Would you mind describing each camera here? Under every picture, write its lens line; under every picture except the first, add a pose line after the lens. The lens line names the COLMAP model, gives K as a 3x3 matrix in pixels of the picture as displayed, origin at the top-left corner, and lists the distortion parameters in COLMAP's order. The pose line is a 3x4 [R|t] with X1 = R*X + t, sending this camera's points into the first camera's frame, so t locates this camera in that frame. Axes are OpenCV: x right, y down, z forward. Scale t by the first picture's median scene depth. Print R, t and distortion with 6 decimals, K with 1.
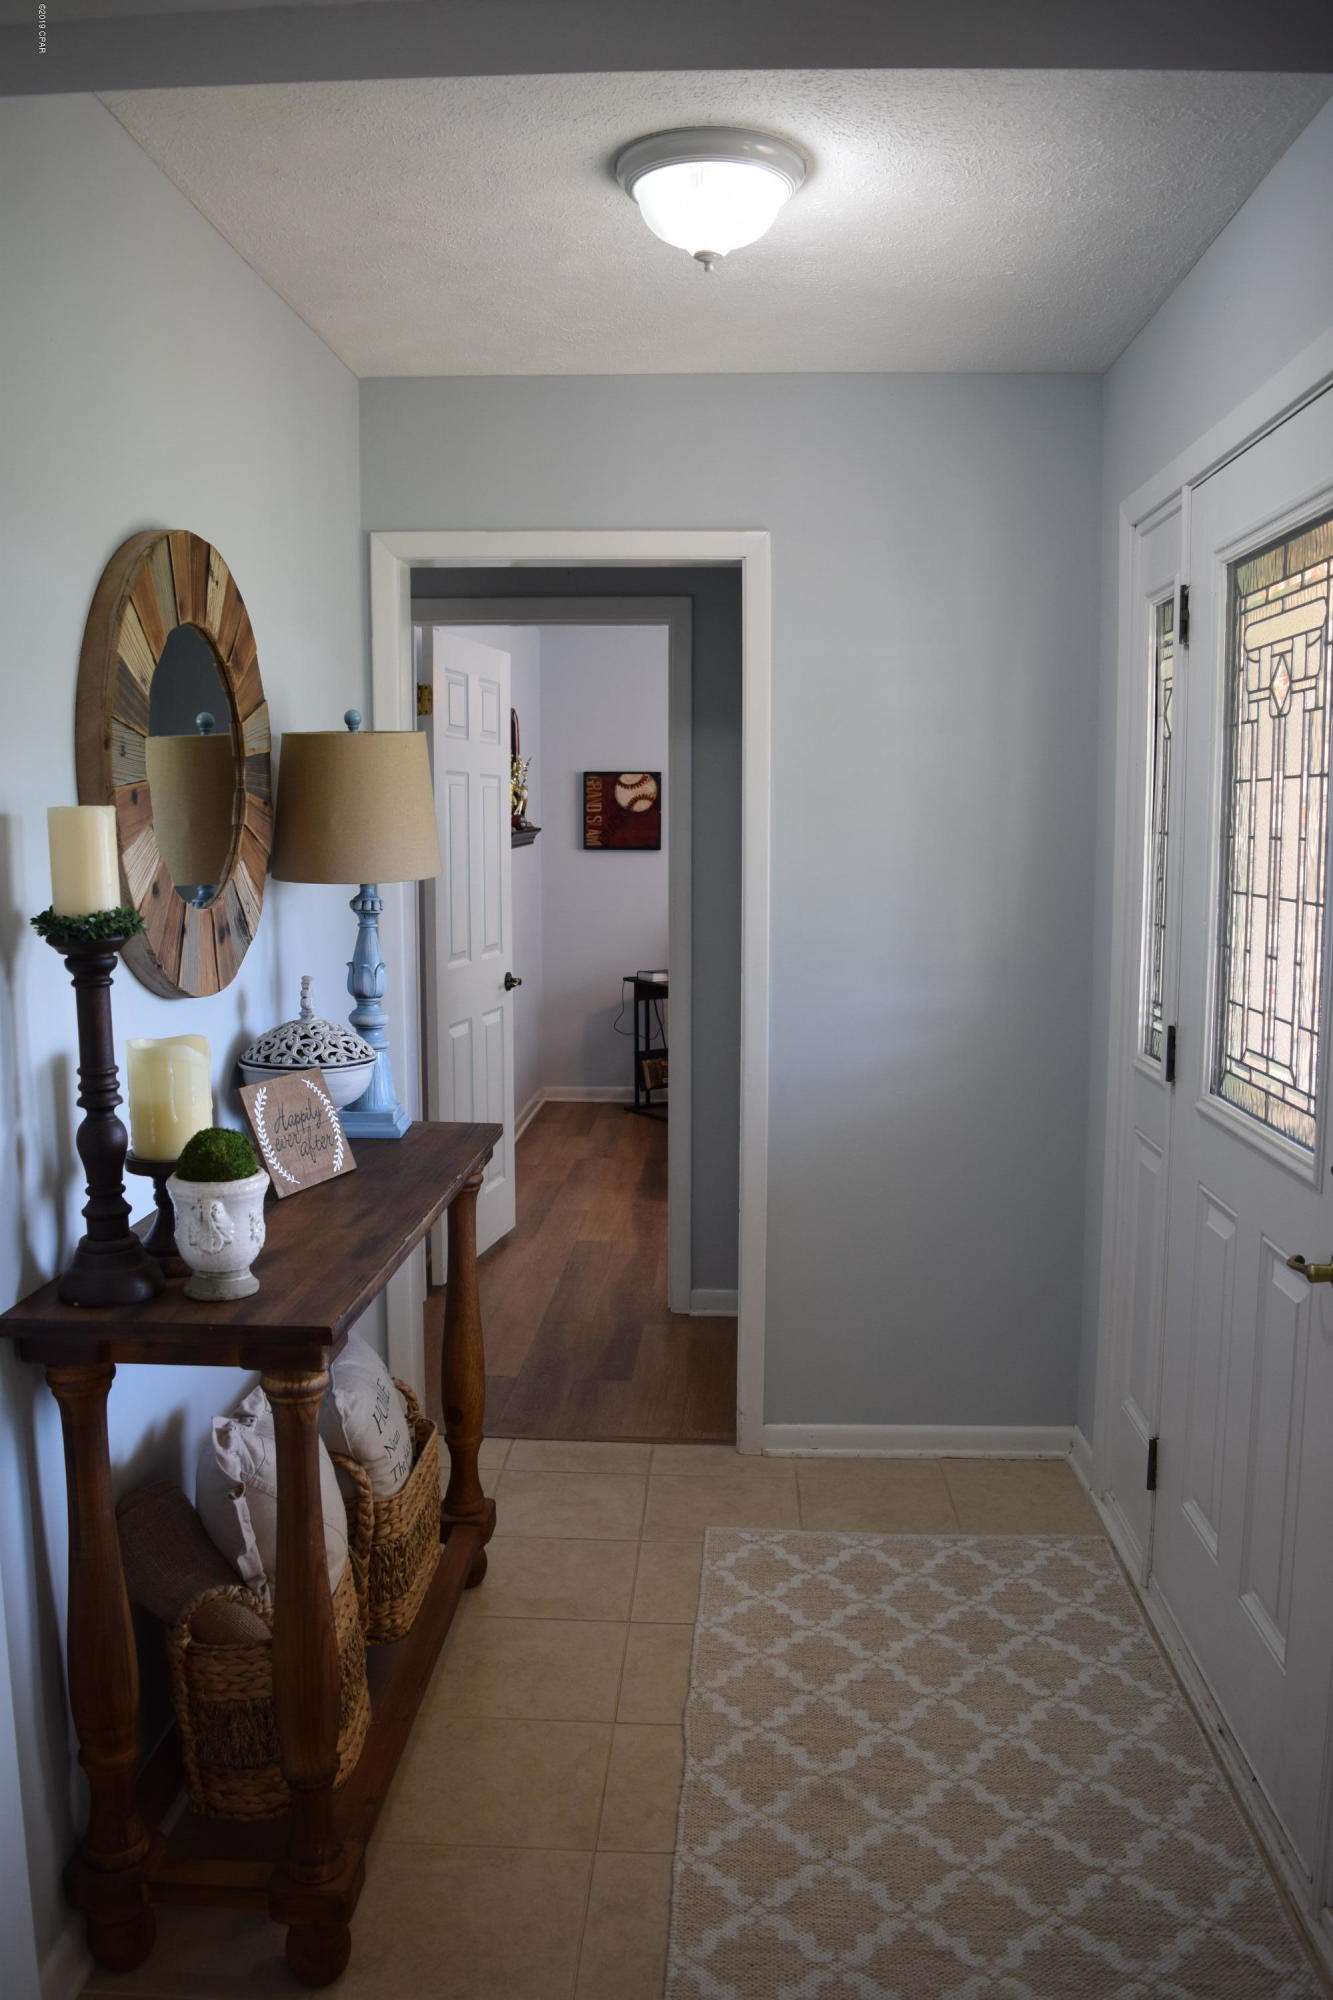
lens RADIAL K [[1578.8, 0, 675.9], [0, 1578.8, 1001.4], [0, 0, 1]] dist [-0.093654, 0.019598]
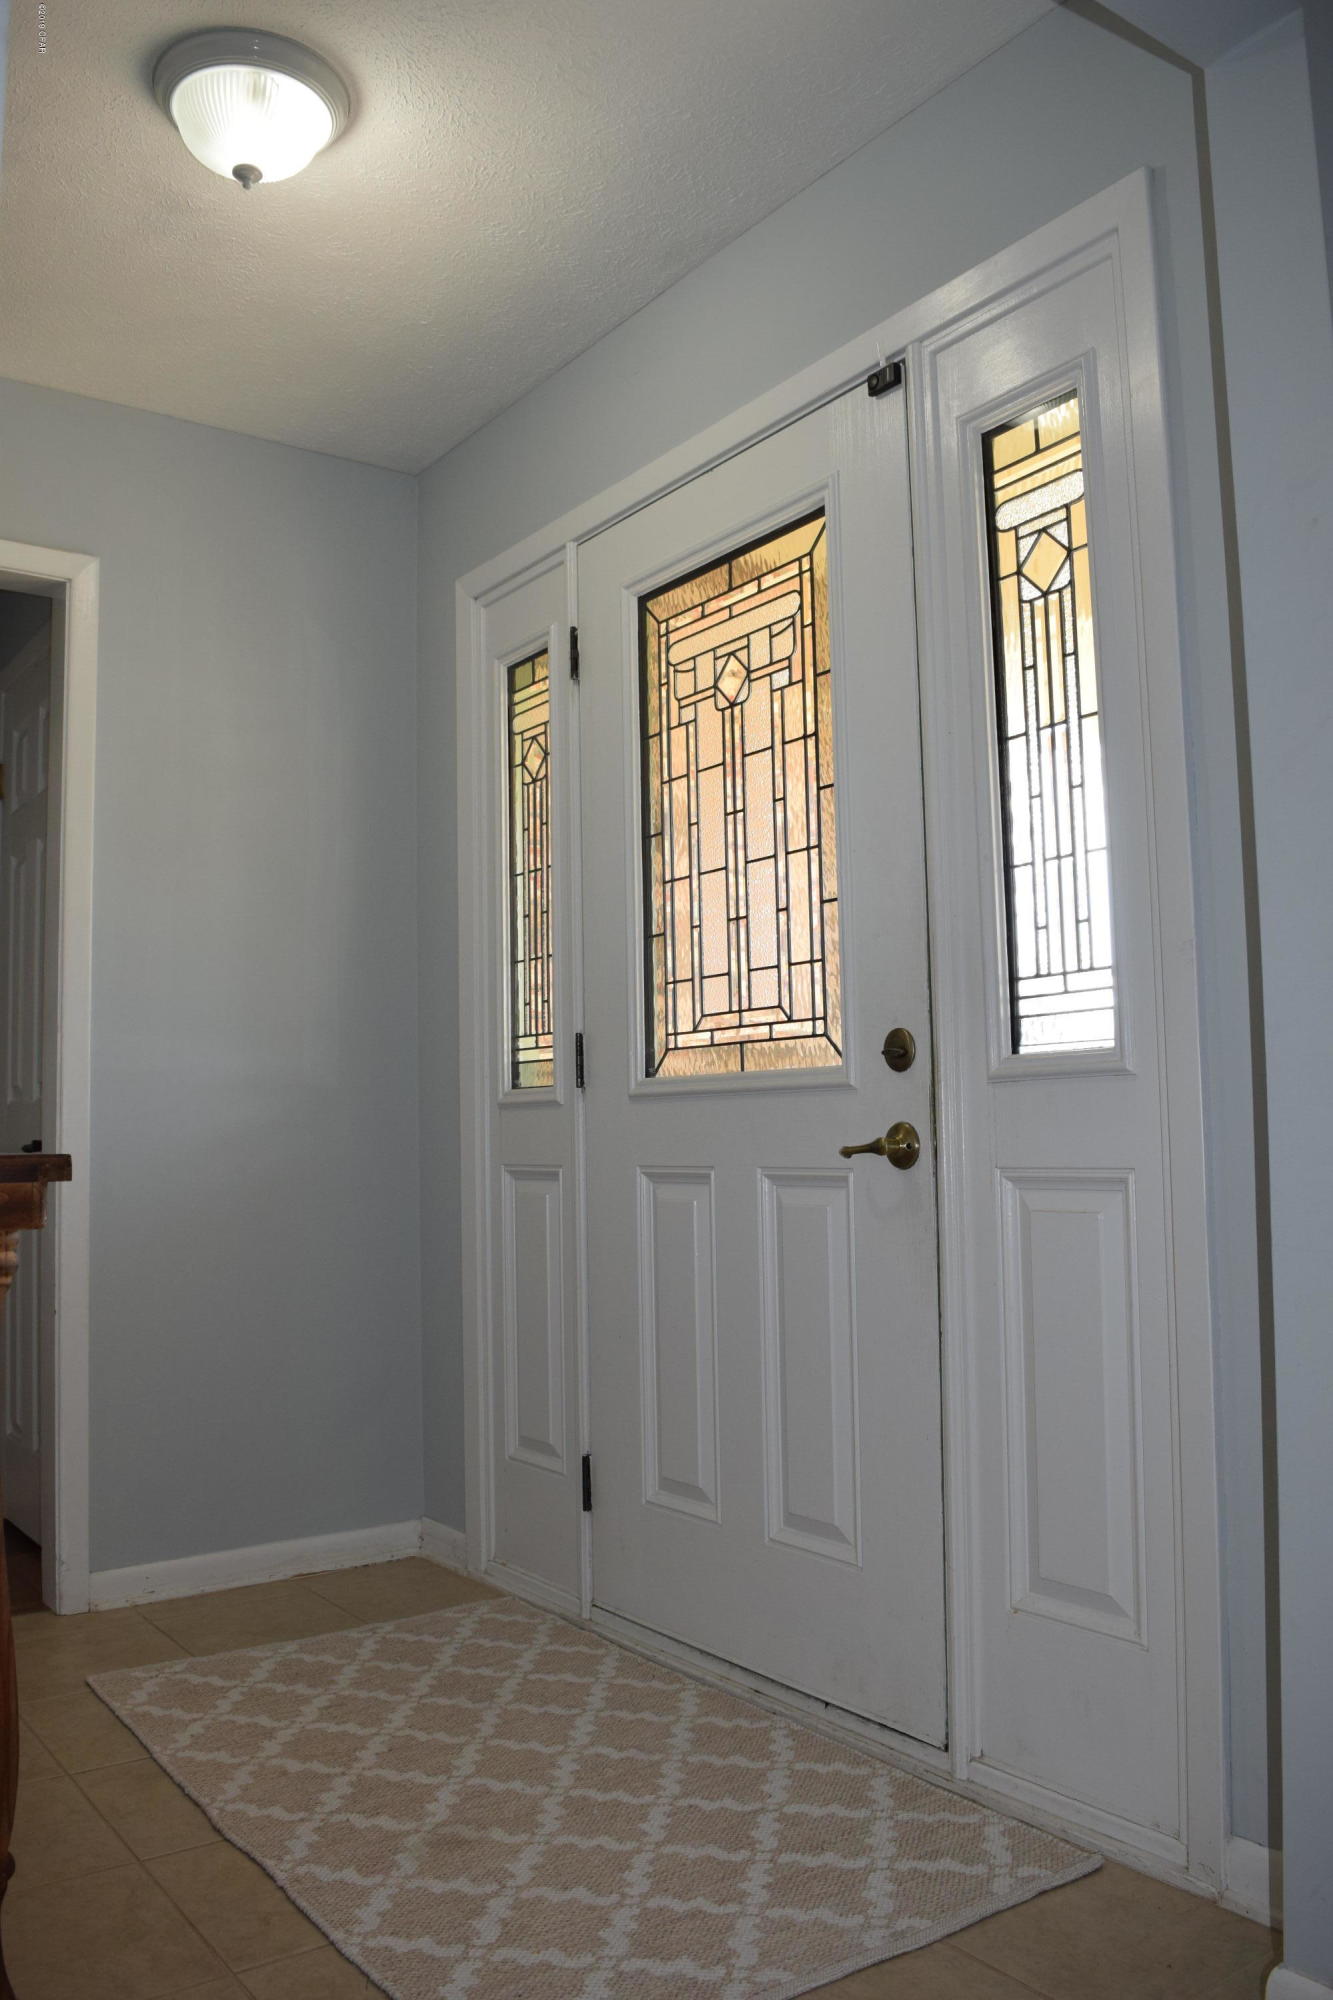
lens RADIAL K [[1578.8, 0, 672.9], [0, 1578.8, 999.2], [0, 0, 1]] dist [-0.093654, 0.019598]
pose [[0.780561, 0.037692, 0.623943, -0.315359], [0.090682, 0.980792, -0.172693, 0.196791], [-0.618467, 0.191378, 0.762150, 0.174869]]
